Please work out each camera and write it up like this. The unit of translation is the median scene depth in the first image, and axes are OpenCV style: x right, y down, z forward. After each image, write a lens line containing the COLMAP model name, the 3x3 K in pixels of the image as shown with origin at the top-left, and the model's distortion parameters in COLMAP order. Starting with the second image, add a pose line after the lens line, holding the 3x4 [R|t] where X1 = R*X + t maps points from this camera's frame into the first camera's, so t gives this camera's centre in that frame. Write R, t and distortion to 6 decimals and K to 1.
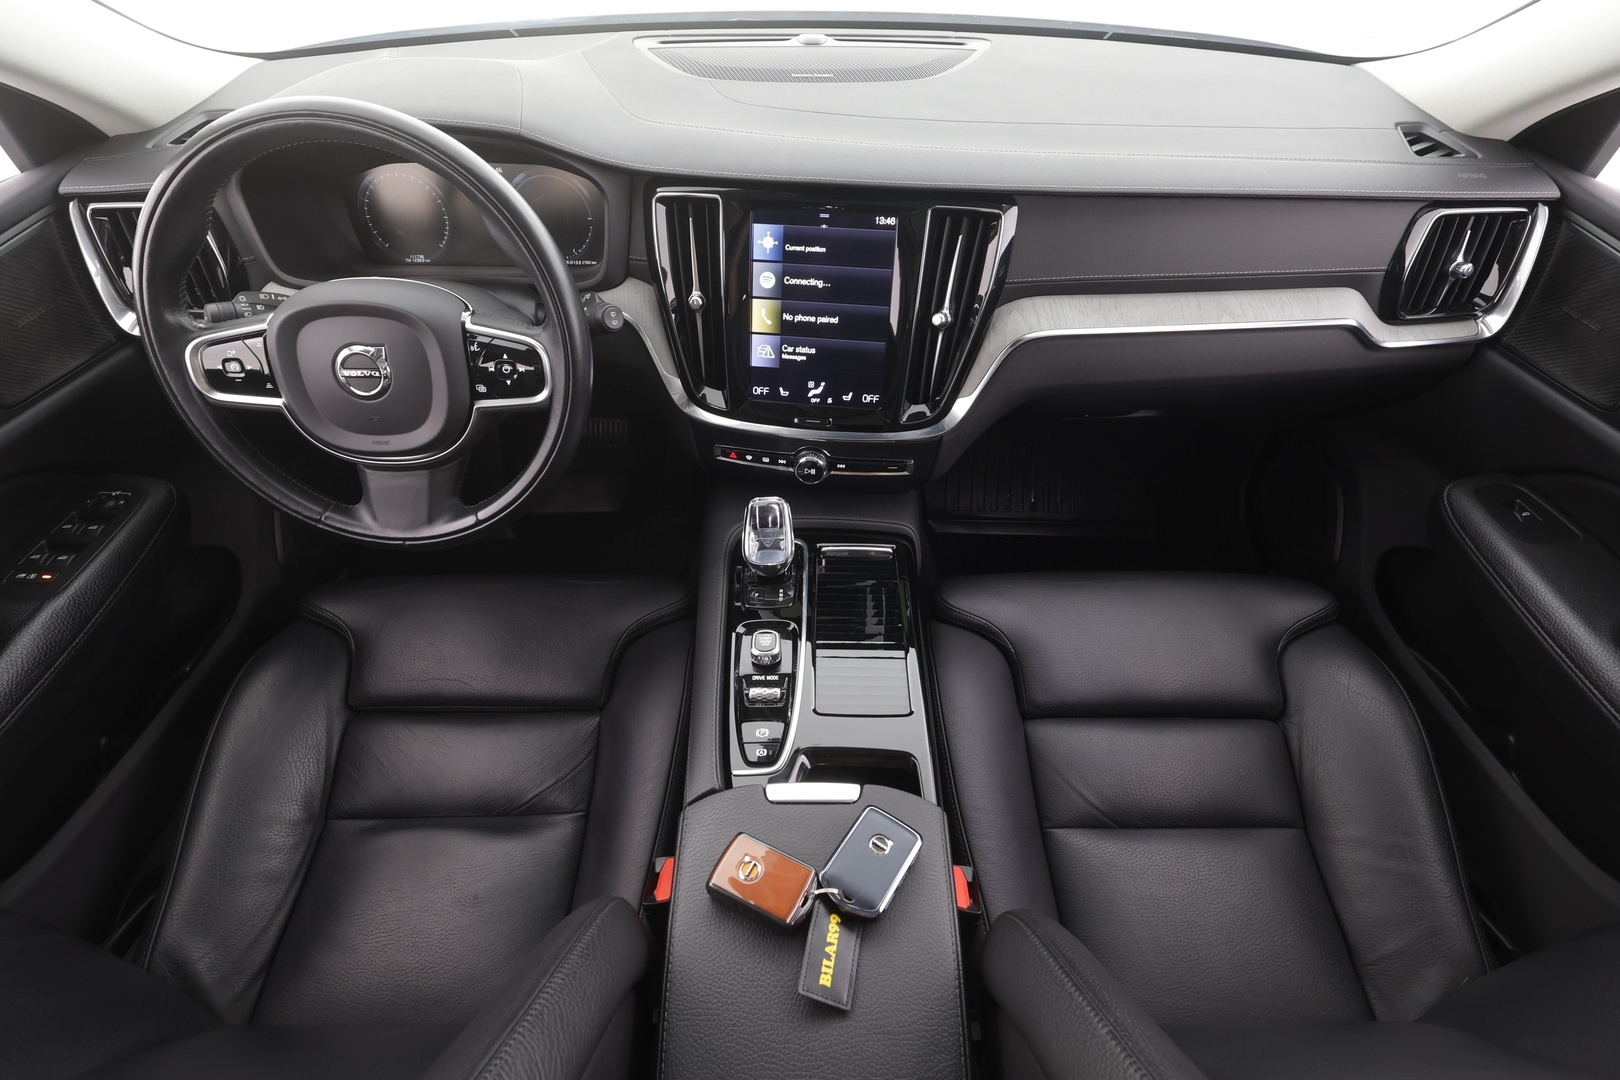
lens RADIAL K [[755.2, 0, 810.0], [0, 755.2, 540.0], [0, 0, 1]] dist [-0.008702, 0.007588]
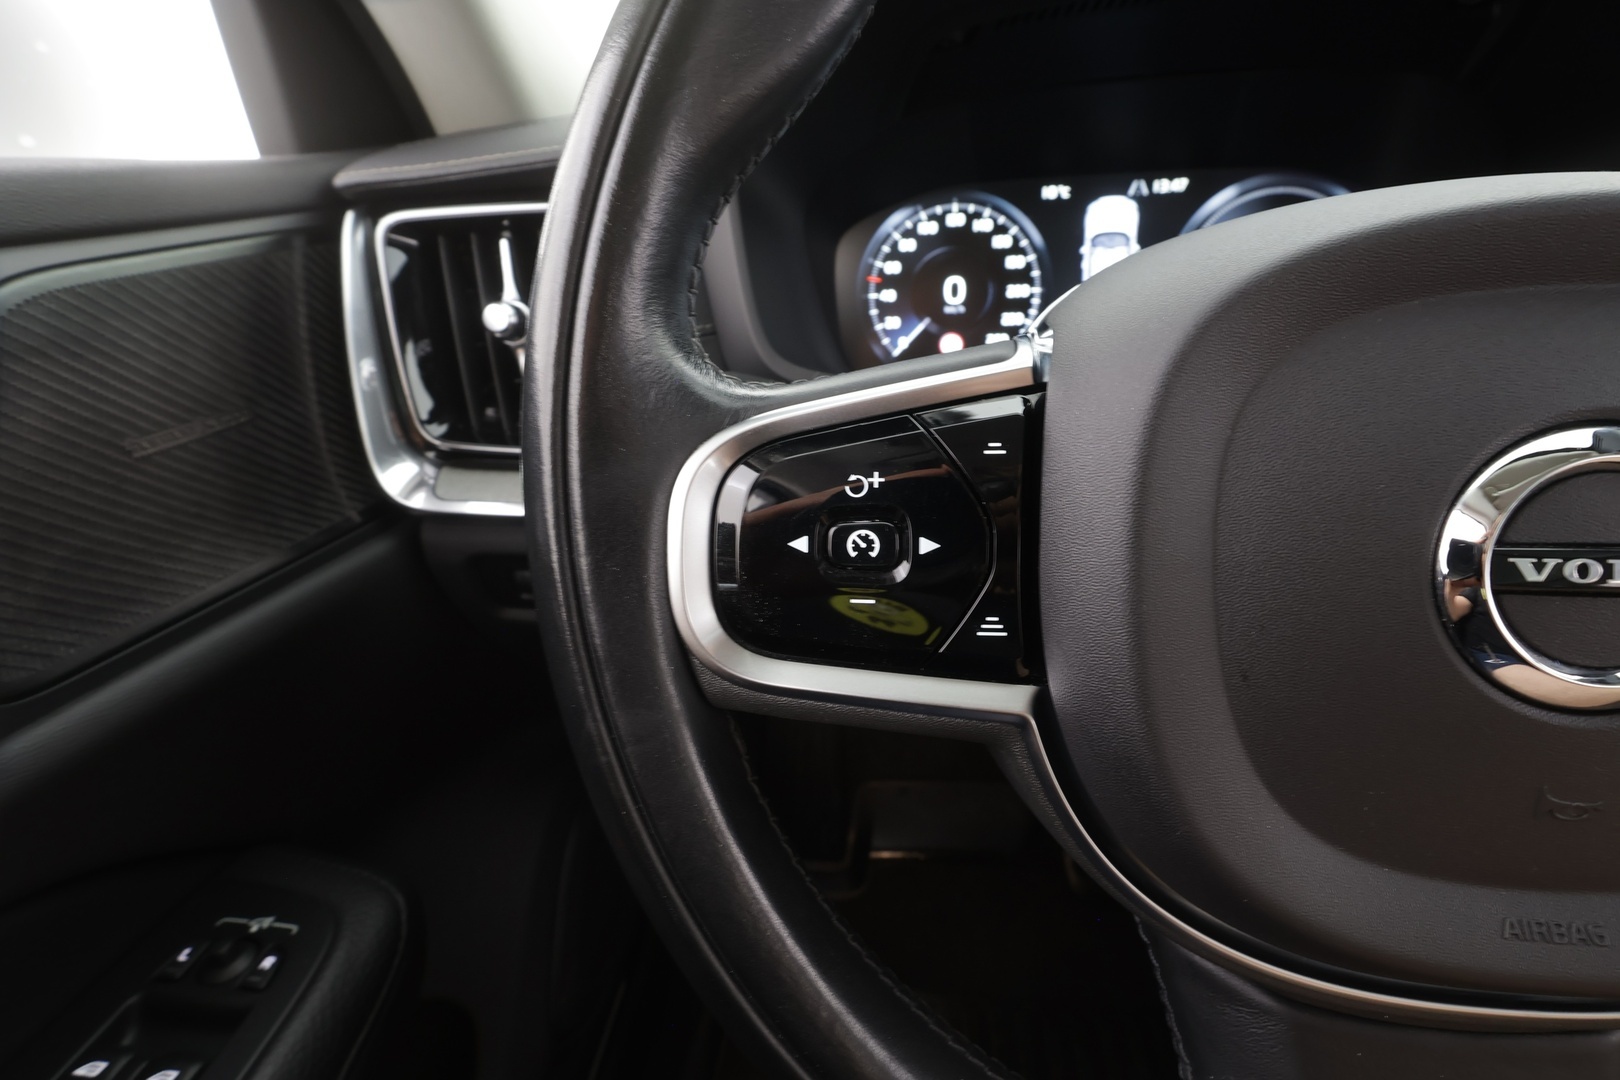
lens RADIAL K [[755.2, 0, 810.0], [0, 755.2, 540.0], [0, 0, 1]] dist [-0.008702, 0.007588]
pose [[0.990307, -0.008290, -0.138646, -0.630312], [-0.037893, 0.944224, -0.327117, -0.131481], [0.133624, 0.329200, 0.934758, 0.661030]]
